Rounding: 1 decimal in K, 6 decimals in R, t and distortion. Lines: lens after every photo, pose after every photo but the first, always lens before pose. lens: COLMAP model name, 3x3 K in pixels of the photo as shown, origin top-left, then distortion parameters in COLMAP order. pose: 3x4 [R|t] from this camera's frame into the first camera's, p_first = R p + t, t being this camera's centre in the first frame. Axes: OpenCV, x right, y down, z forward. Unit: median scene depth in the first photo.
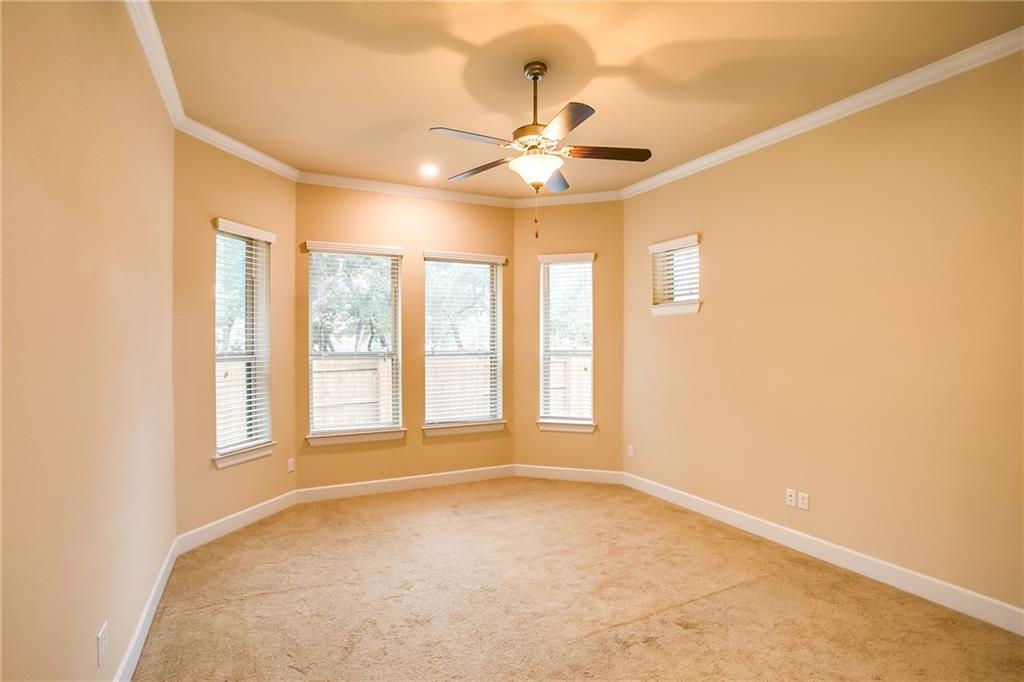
lens RADIAL K [[497.5, 0, 510.5], [0, 497.5, 346.5], [0, 0, 1]] dist [-0.077317, 0.033368]
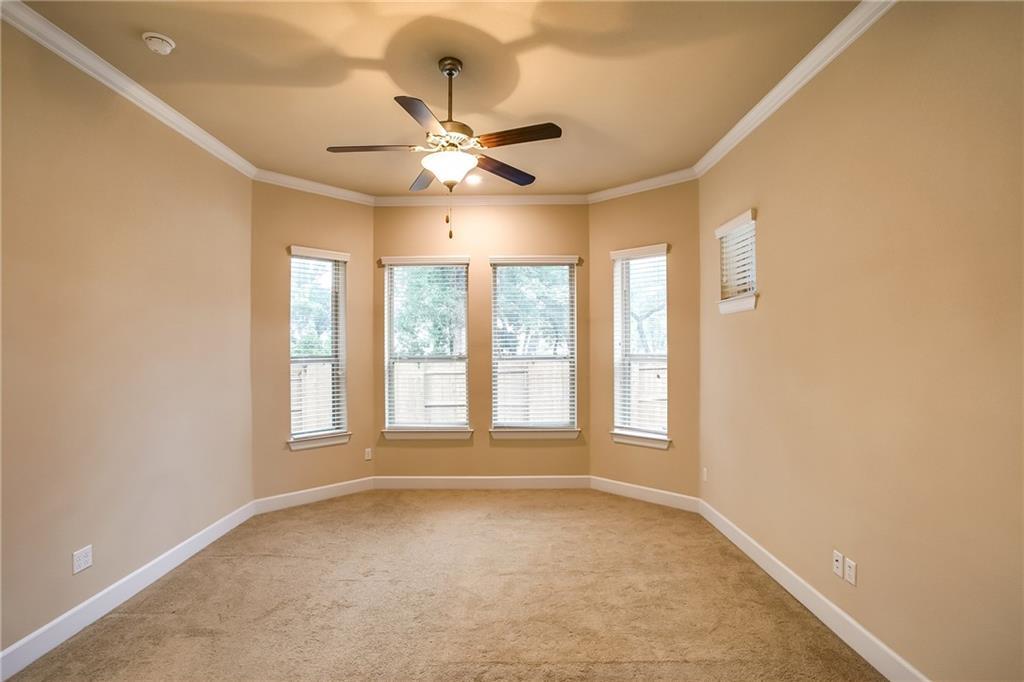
lens RADIAL K [[497.5, 0, 510.5], [0, 497.5, 346.5], [0, 0, 1]] dist [-0.077317, 0.033368]
pose [[0.893100, -0.003017, -0.449848, 0.358253], [-0.000217, 0.999975, -0.007136, -0.000970], [0.449858, 0.006471, 0.893076, 0.116030]]
